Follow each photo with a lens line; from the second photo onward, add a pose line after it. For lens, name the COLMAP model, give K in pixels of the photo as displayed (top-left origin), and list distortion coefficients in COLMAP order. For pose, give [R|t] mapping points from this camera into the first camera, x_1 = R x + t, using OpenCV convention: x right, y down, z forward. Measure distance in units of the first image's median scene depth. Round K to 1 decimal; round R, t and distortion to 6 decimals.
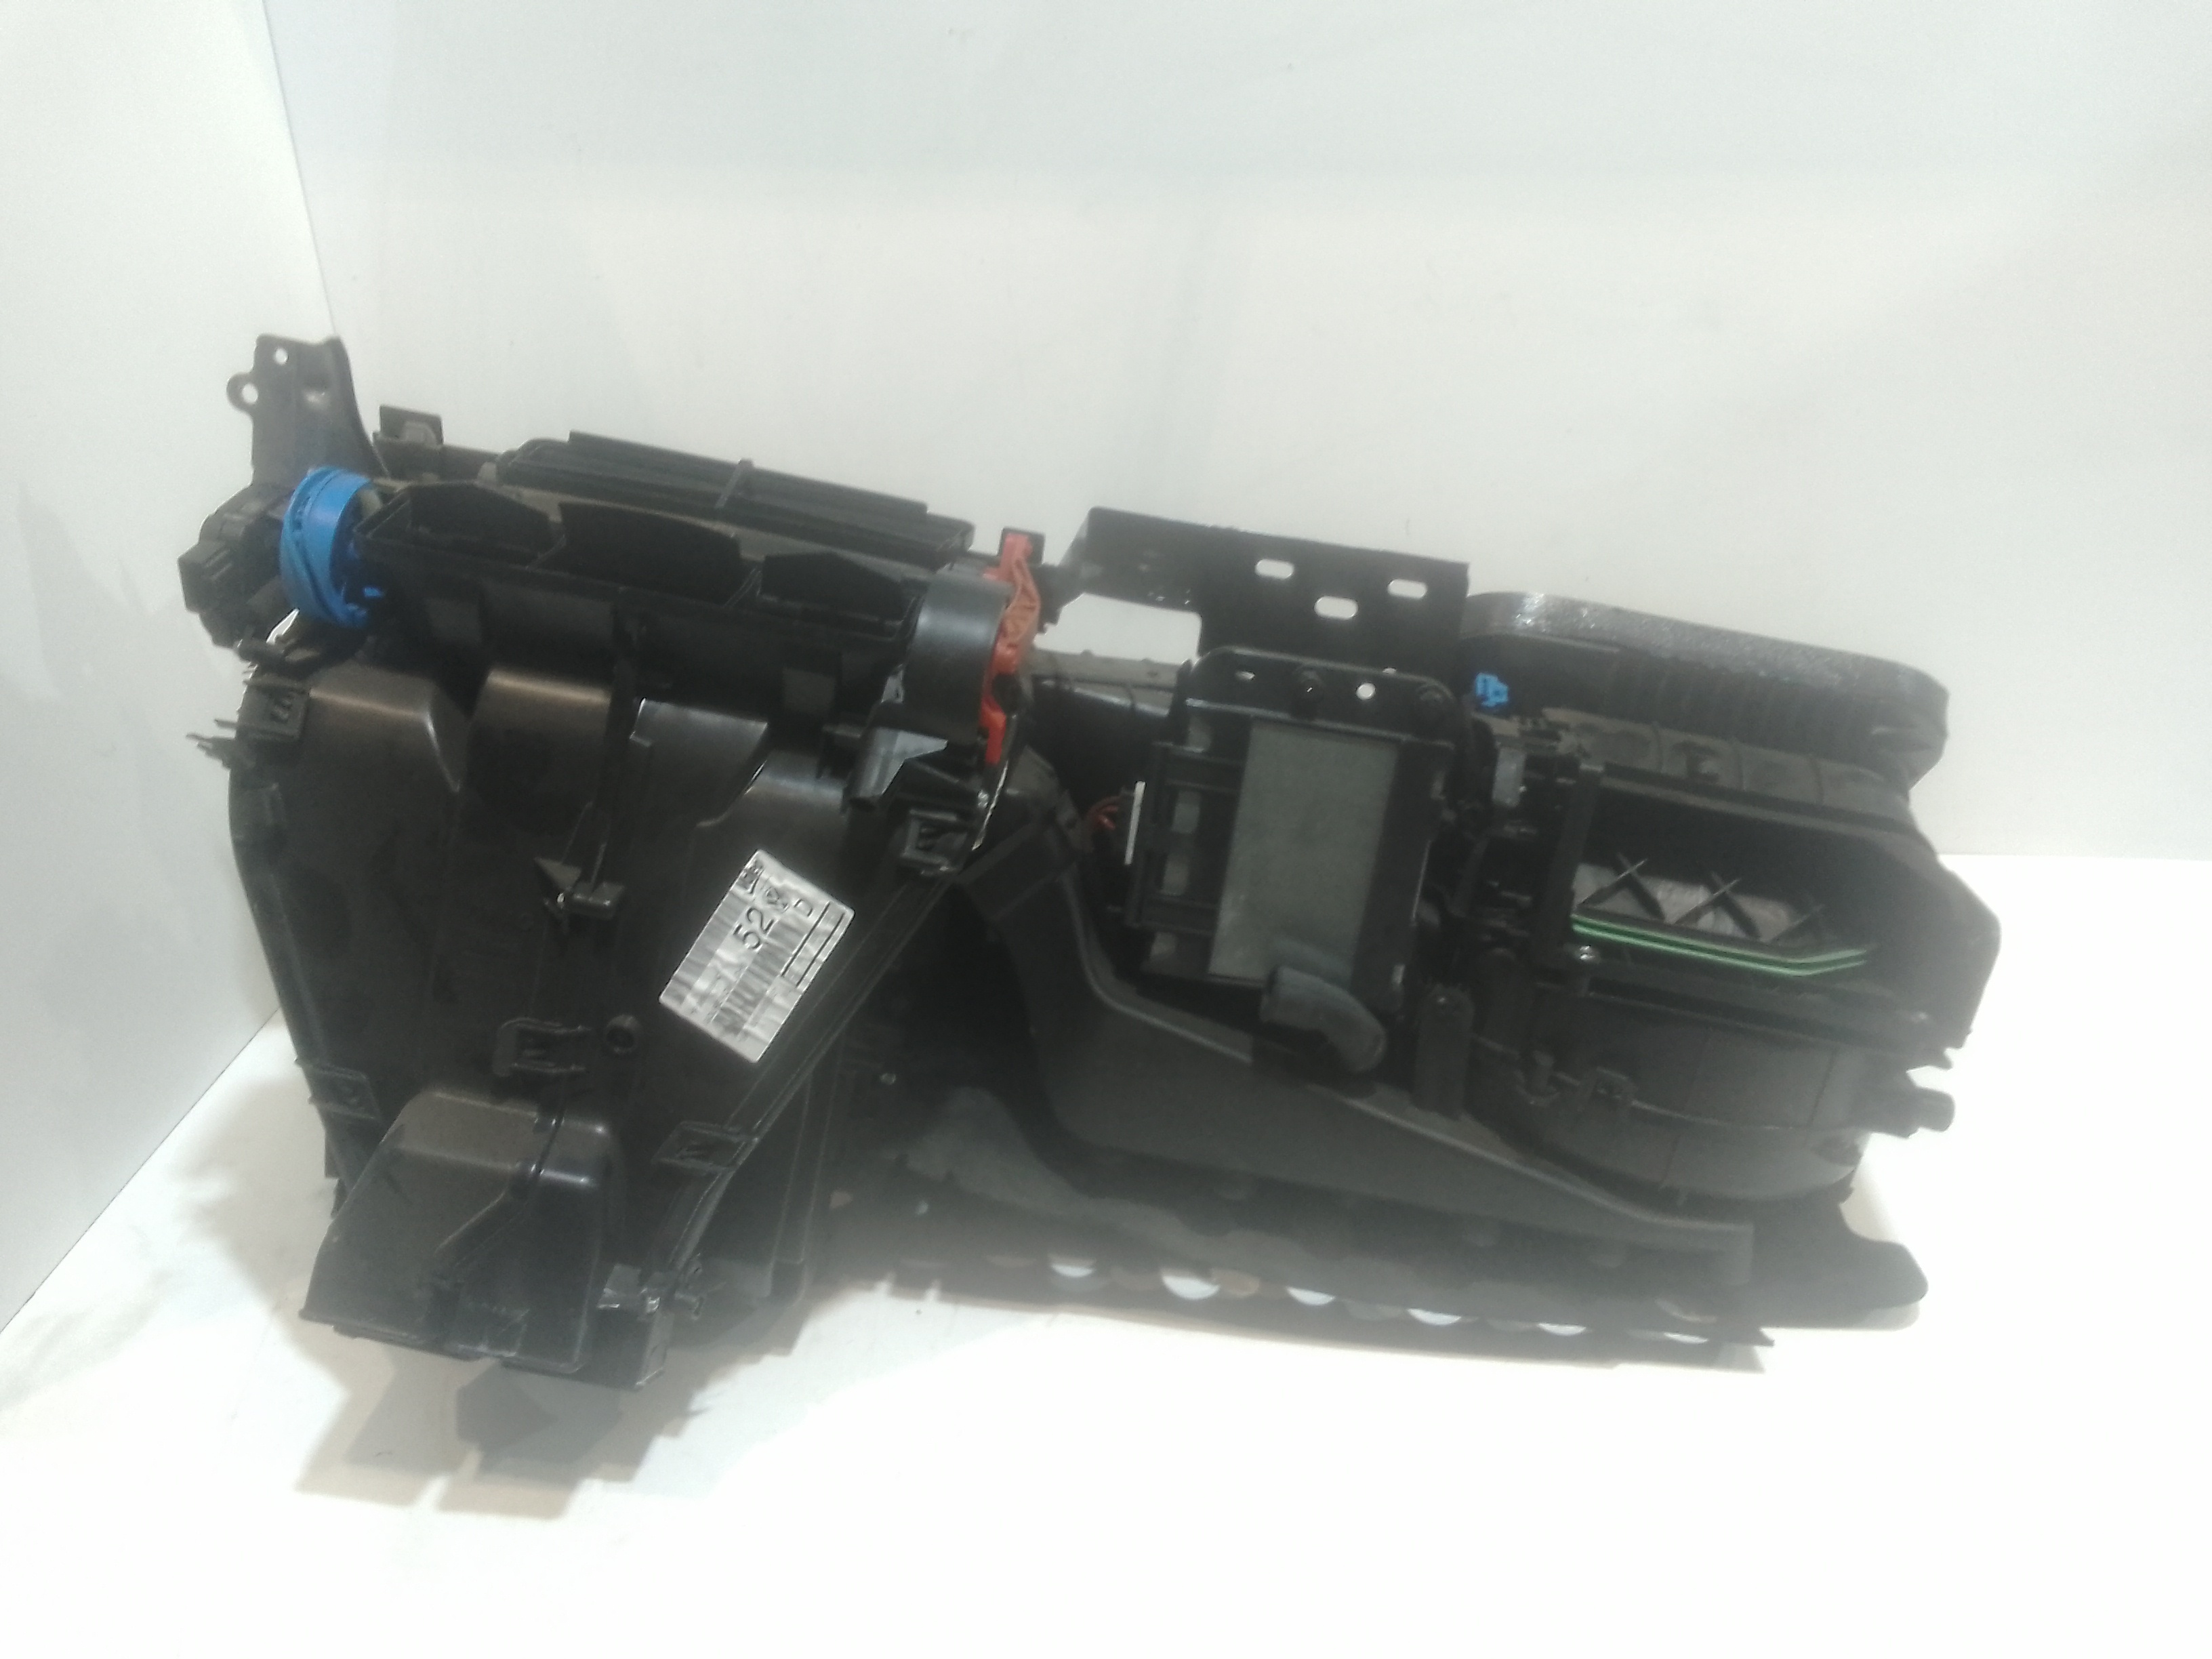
lens RADIAL K [[1748.0, 0, 1014.3], [0, 1748.0, 867.5], [0, 0, 1]] dist [0.052426, -0.089715]
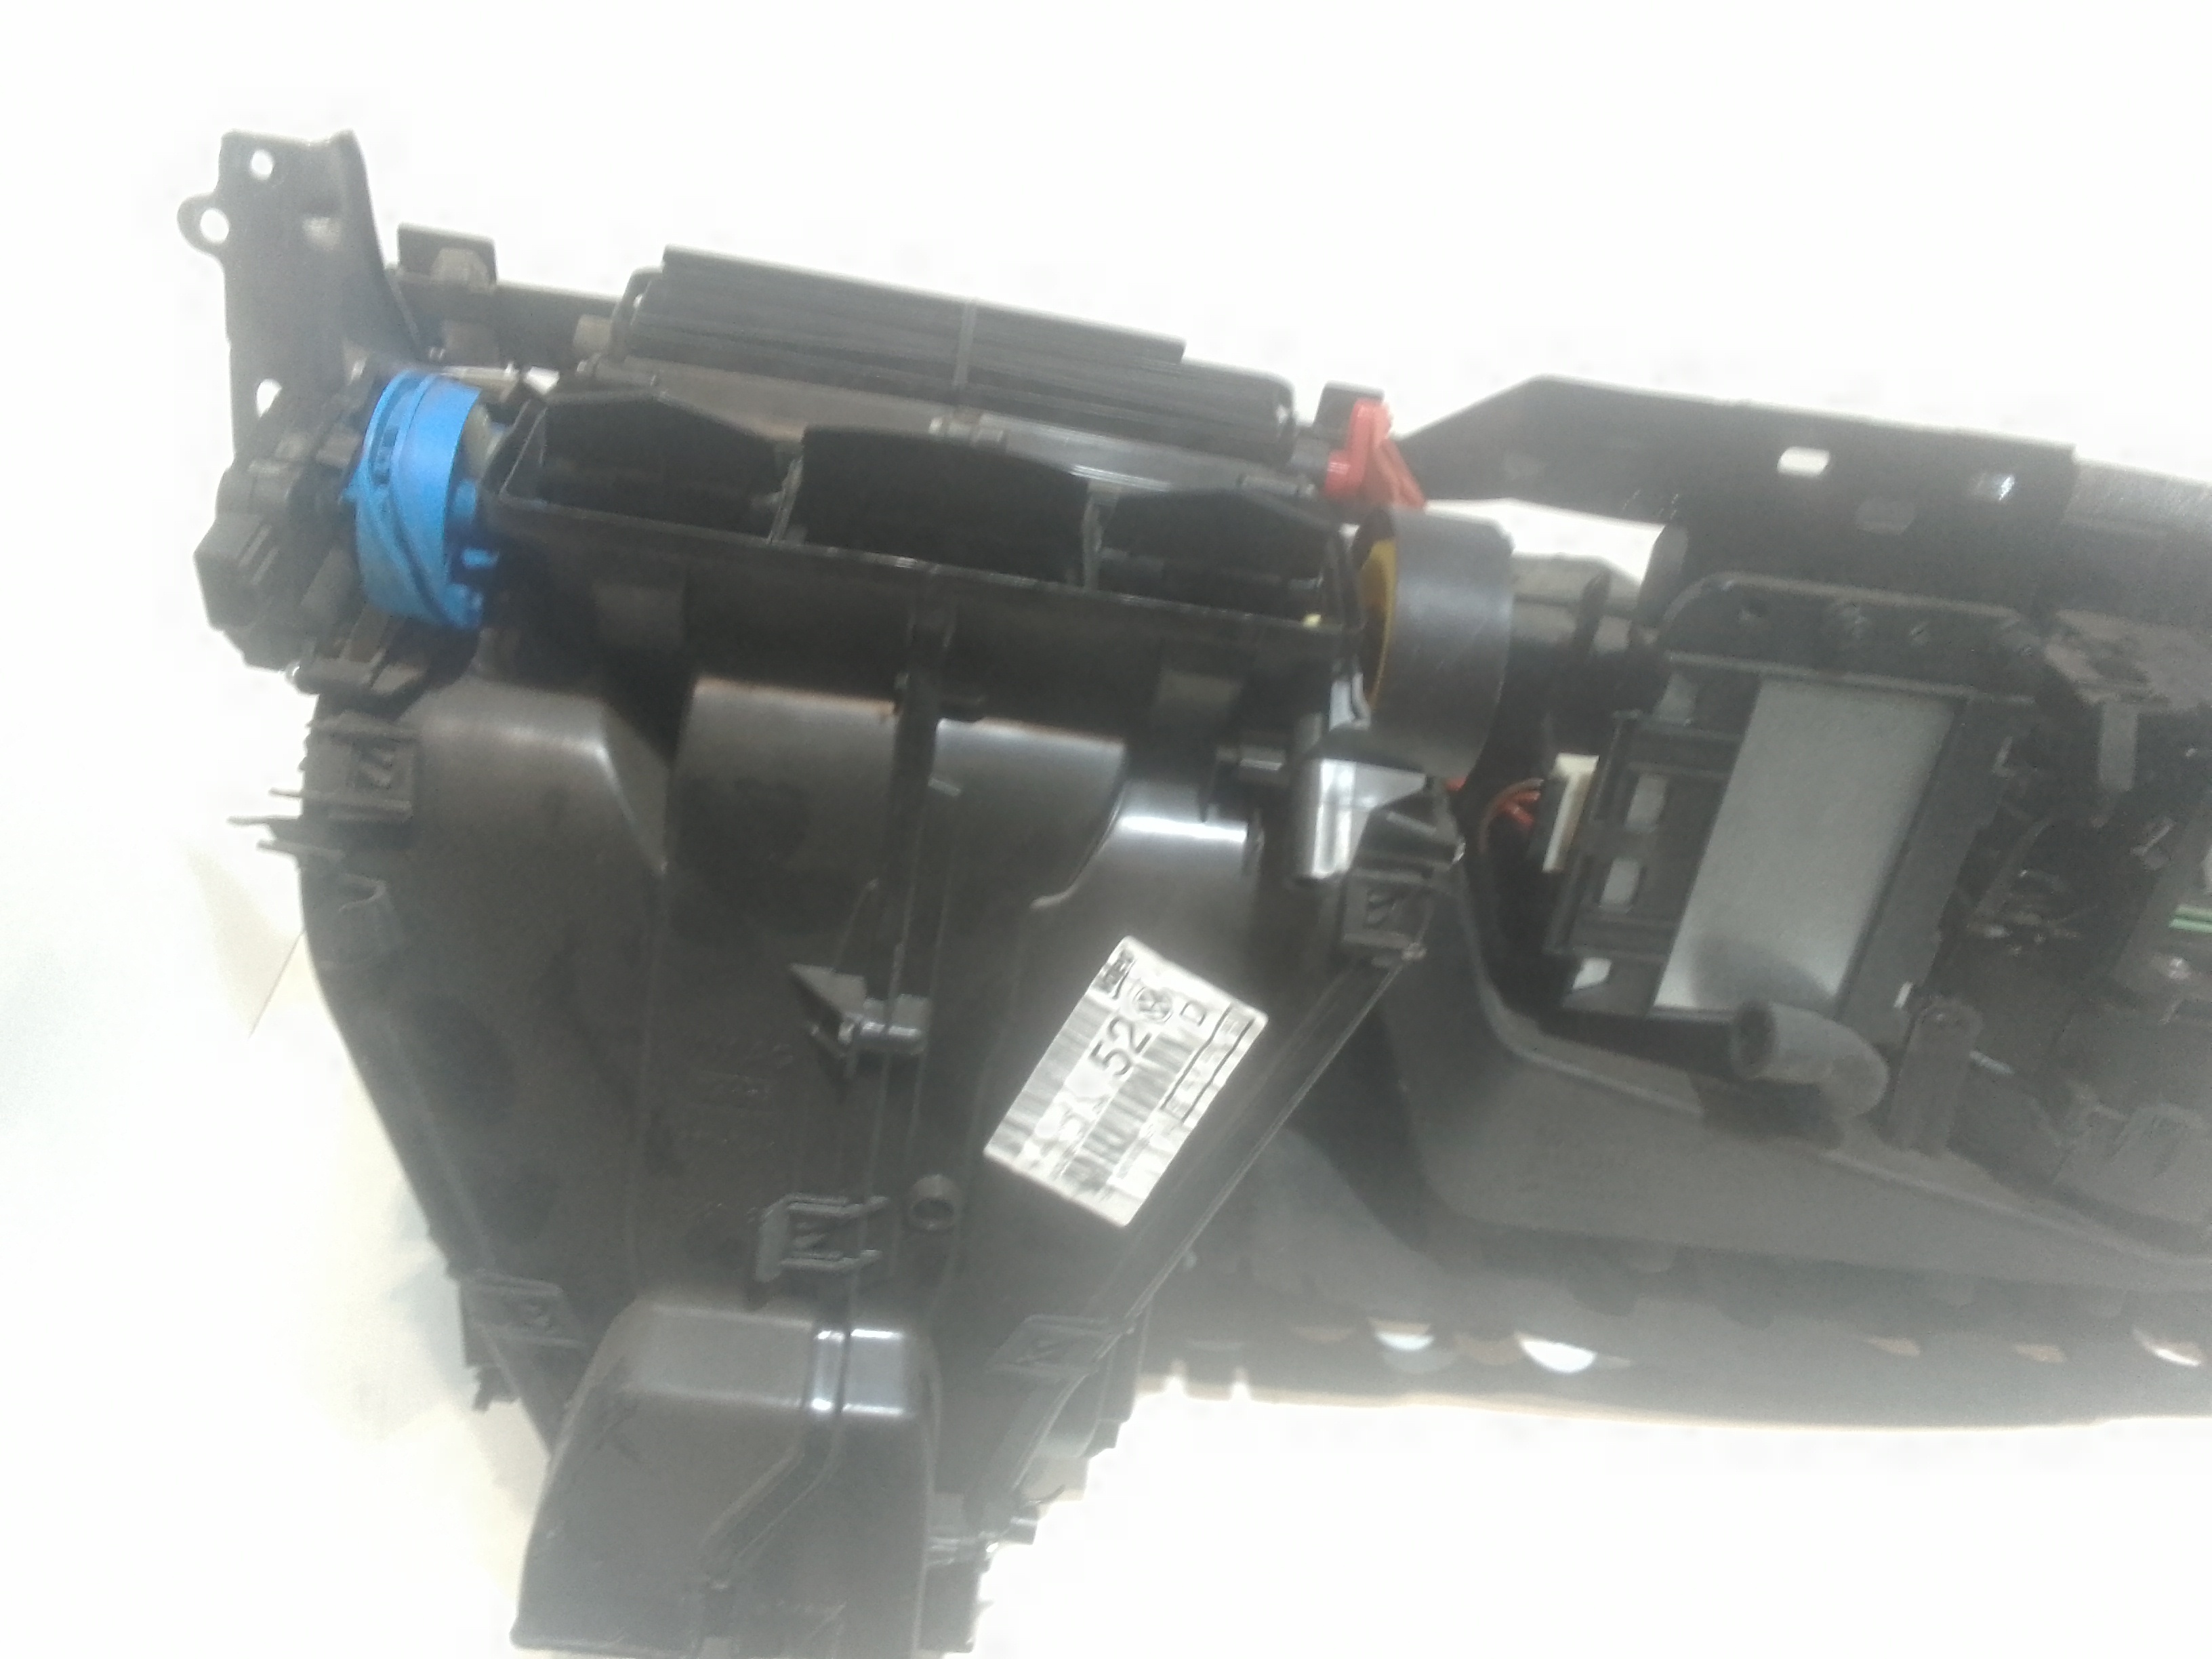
lens RADIAL K [[1748.0, 0, 1014.3], [0, 1748.0, 867.5], [0, 0, 1]] dist [0.052426, -0.089715]
pose [[0.992186, -0.066282, 0.105706, -0.256228], [0.046453, 0.982555, 0.180079, -0.159056], [-0.115798, -0.173762, 0.977956, 0.340671]]
